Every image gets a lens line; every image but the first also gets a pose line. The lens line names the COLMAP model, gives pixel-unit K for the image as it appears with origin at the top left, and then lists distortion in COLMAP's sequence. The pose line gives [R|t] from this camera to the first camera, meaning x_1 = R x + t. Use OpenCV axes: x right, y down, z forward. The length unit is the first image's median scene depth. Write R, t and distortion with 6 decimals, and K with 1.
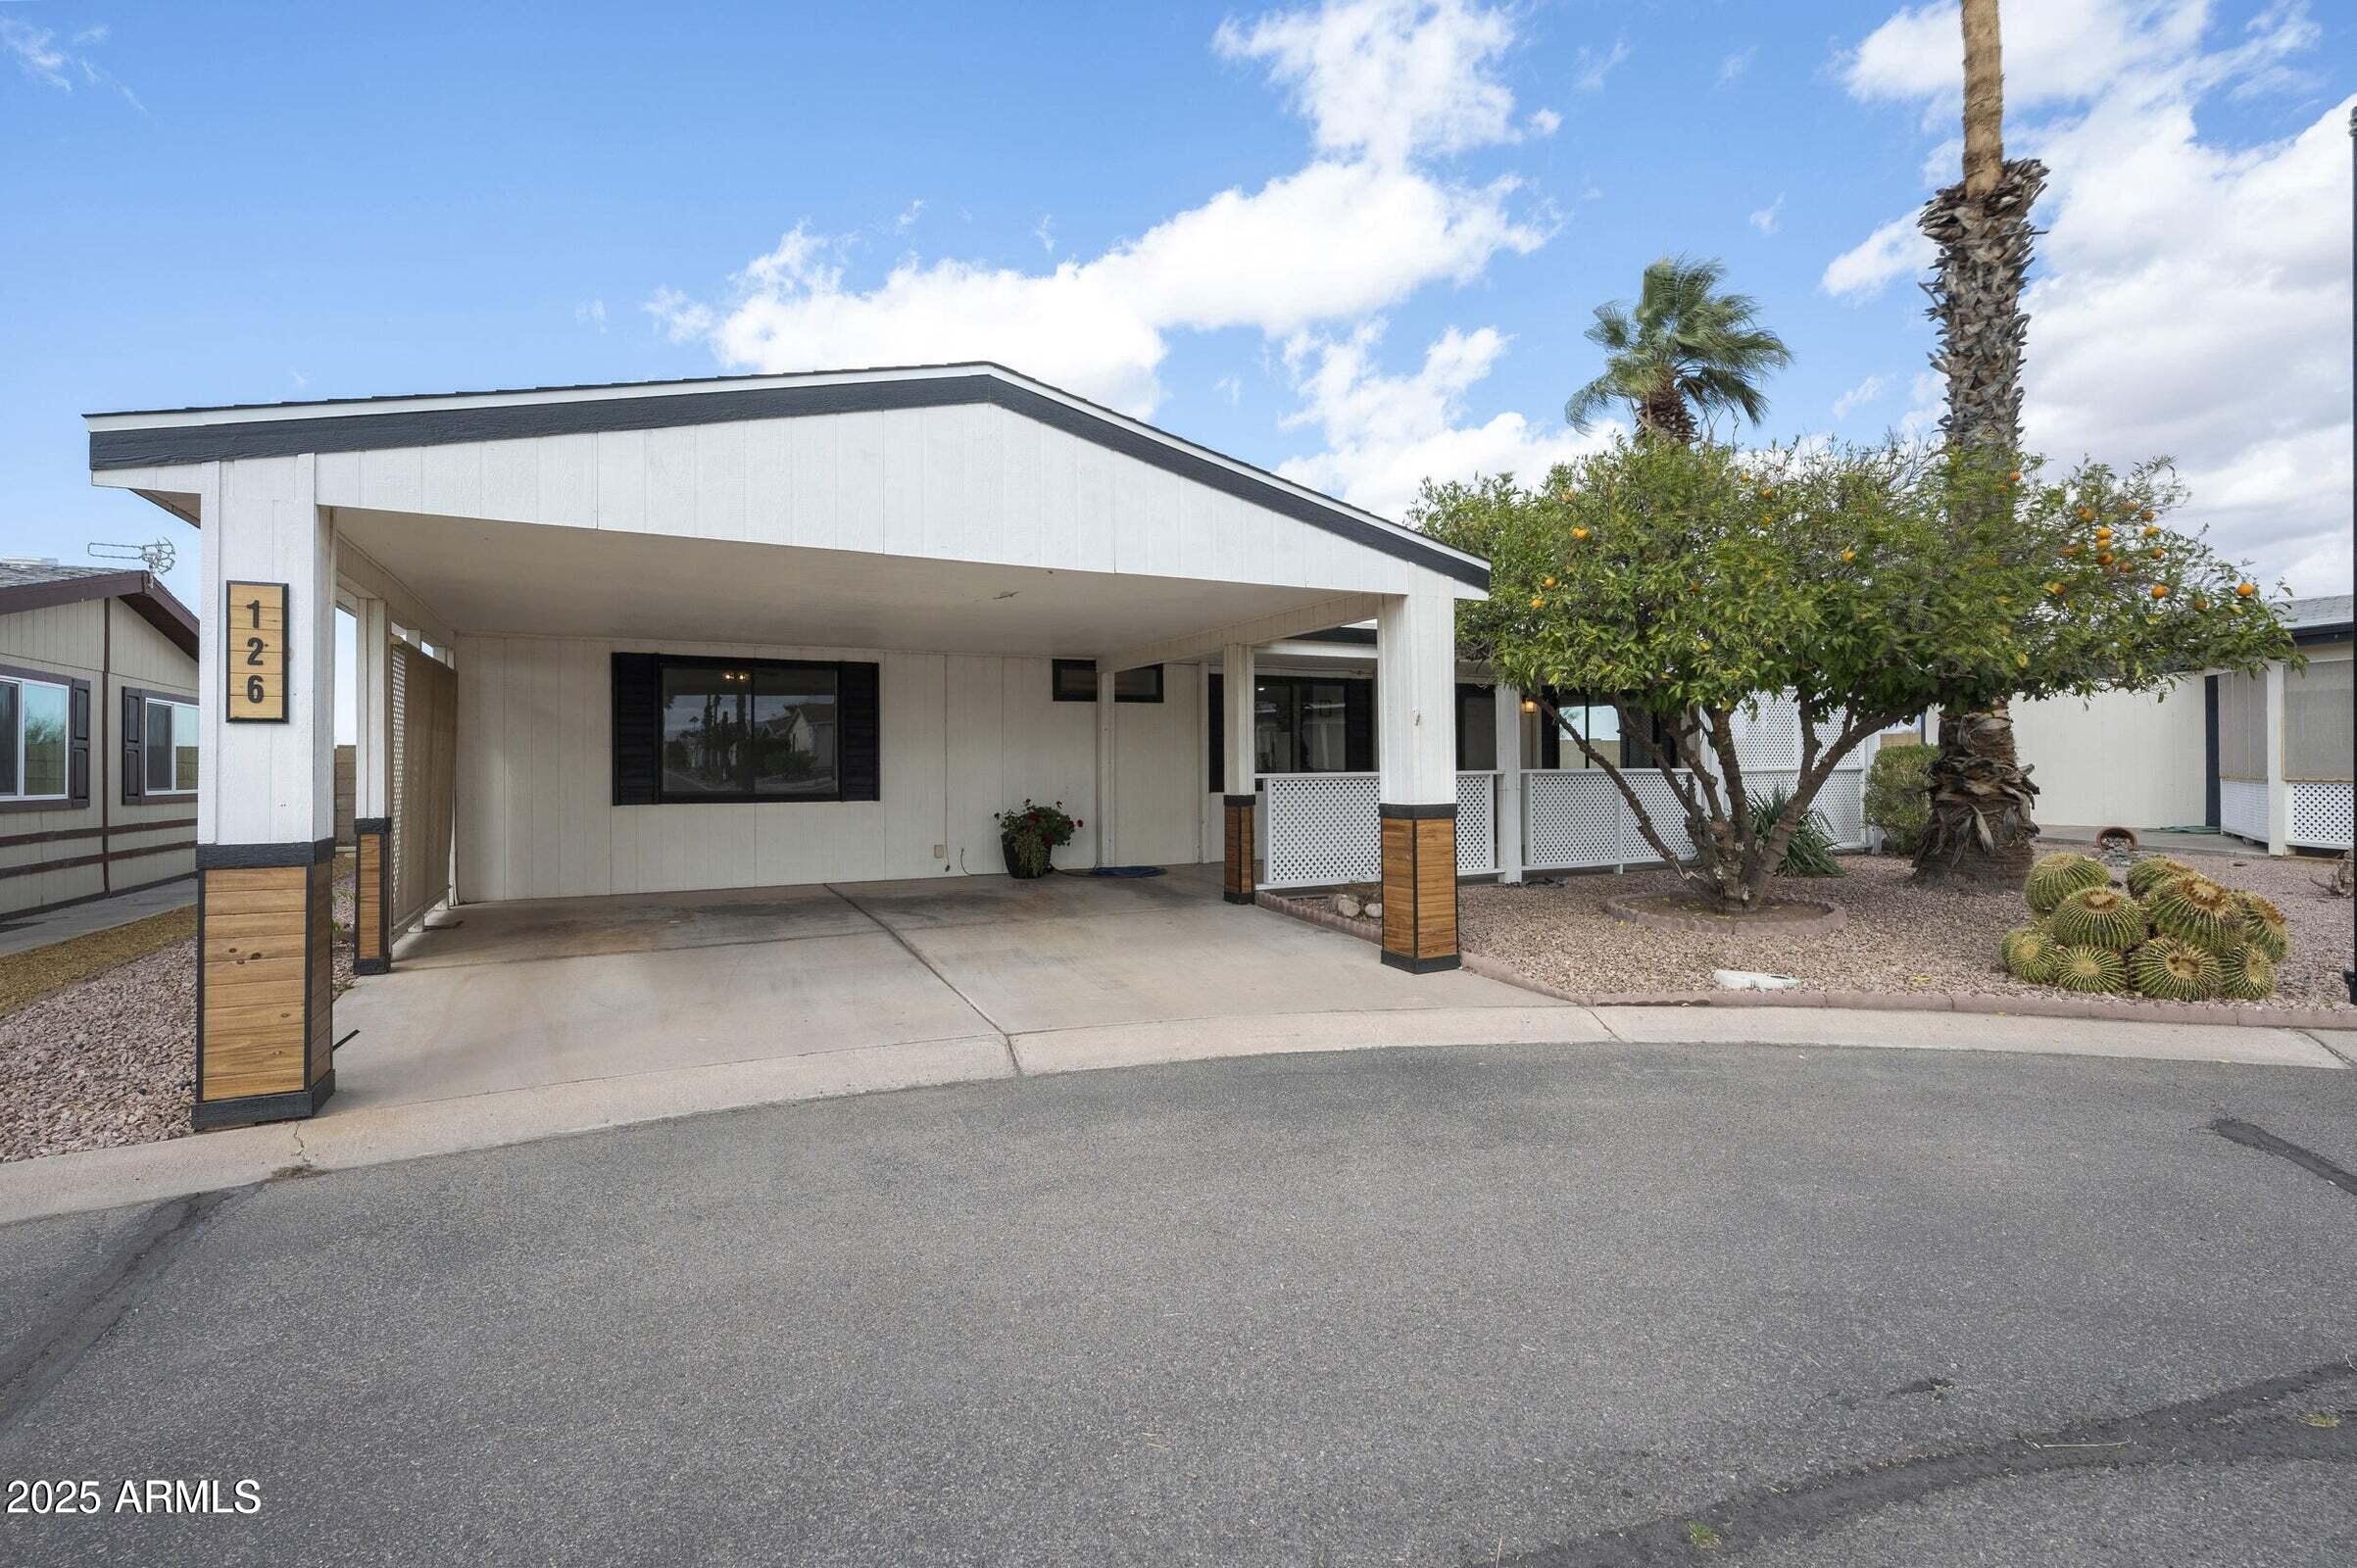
lens RADIAL K [[1109.9, 0, 1176.5], [0, 1109.9, 768.5], [0, 0, 1]] dist [0.018433, 0.000022]
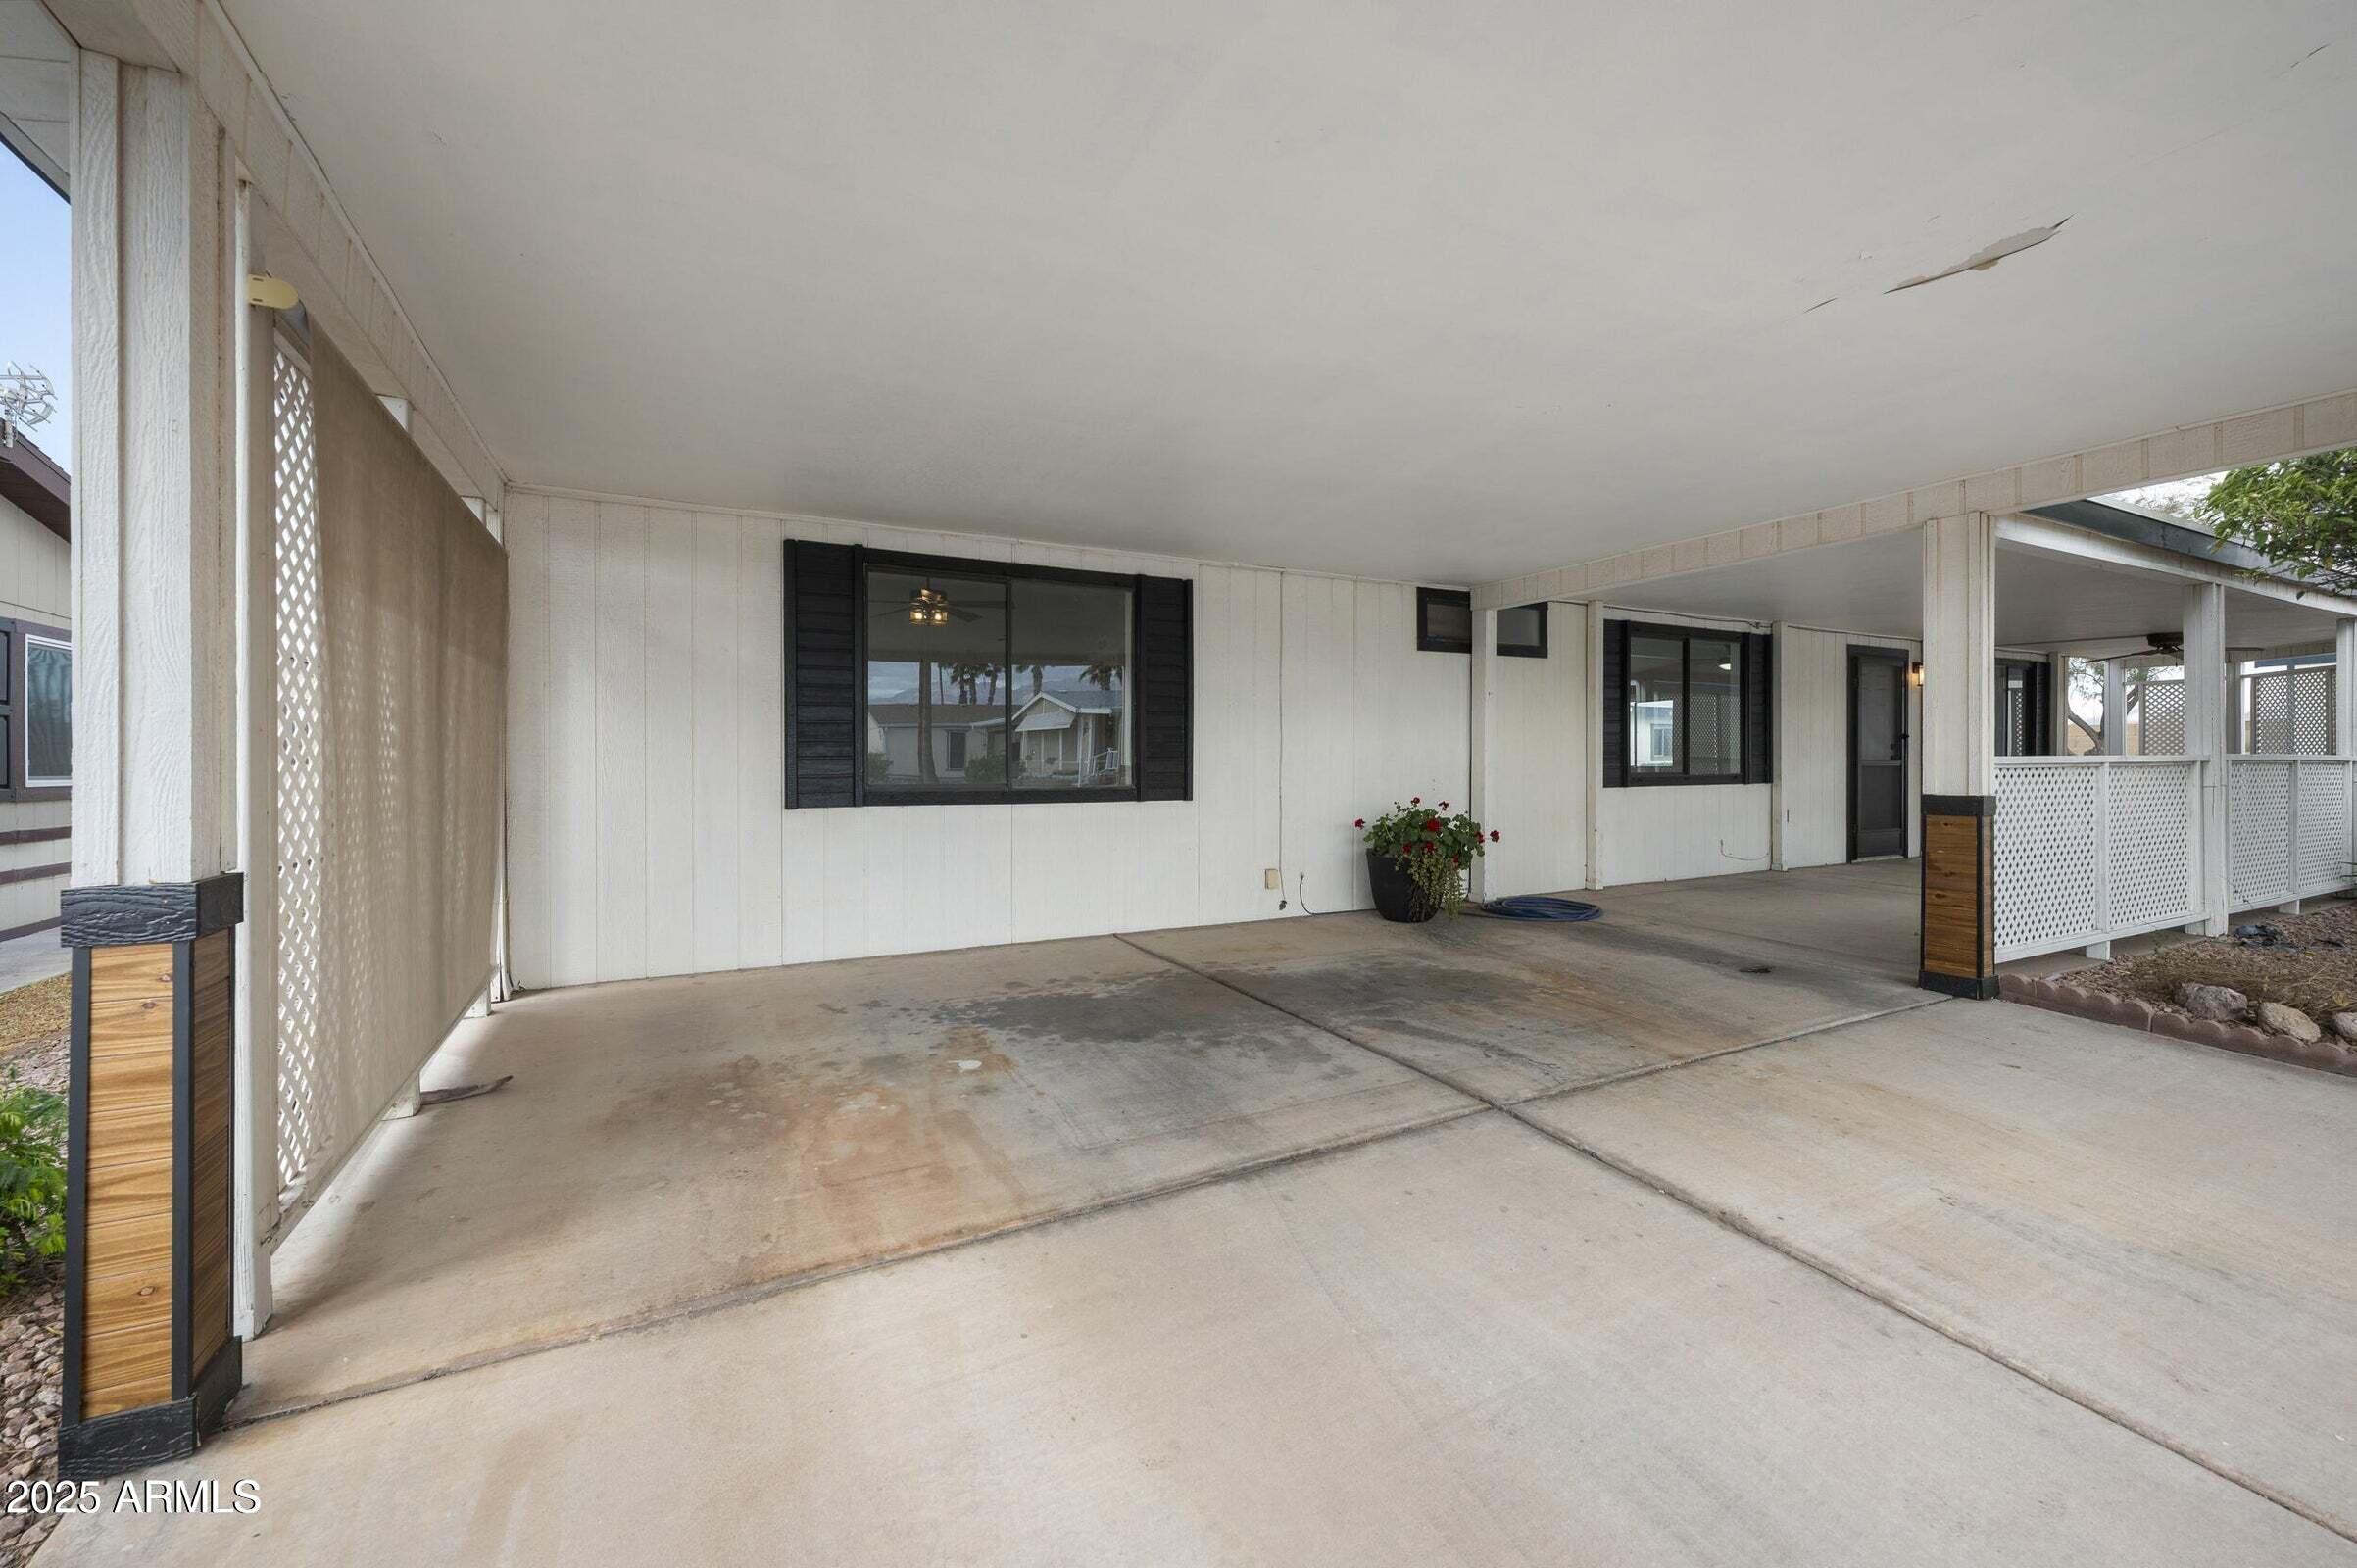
lens RADIAL K [[948.7, 0, 1180.2], [0, 948.7, 770.3], [0, 0, 1]] dist [0.000128, 0.000053]
pose [[0.999588, 0.002968, 0.028557, -0.291093], [-0.003142, 0.999977, 0.006044, 0.009045], [-0.028538, -0.006131, 0.999574, 0.467782]]
